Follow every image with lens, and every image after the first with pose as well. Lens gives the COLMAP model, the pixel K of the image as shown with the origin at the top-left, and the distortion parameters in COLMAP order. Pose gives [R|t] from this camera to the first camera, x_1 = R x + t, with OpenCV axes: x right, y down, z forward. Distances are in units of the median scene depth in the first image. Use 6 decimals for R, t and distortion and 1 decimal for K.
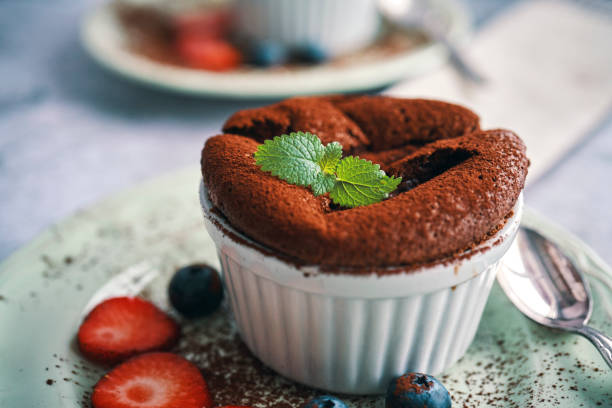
lens RADIAL K [[906.6, 0, 306.0], [0, 906.6, 204.0], [0, 0, 1]] dist [0.027022, 0.155194]
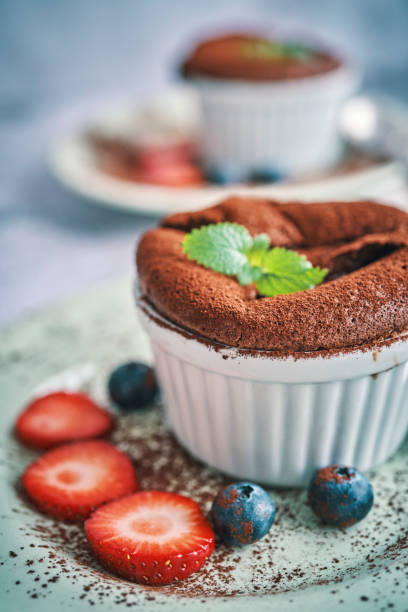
lens RADIAL K [[906.6, 0, 204.0], [0, 906.6, 306.0], [0, 0, 1]] dist [0.027022, 0.155194]
pose [[0.994298, 0.015232, -0.105539, 0.075312], [-0.021334, 0.998150, -0.056939, 0.071376], [0.104477, 0.058866, 0.992784, -0.015477]]
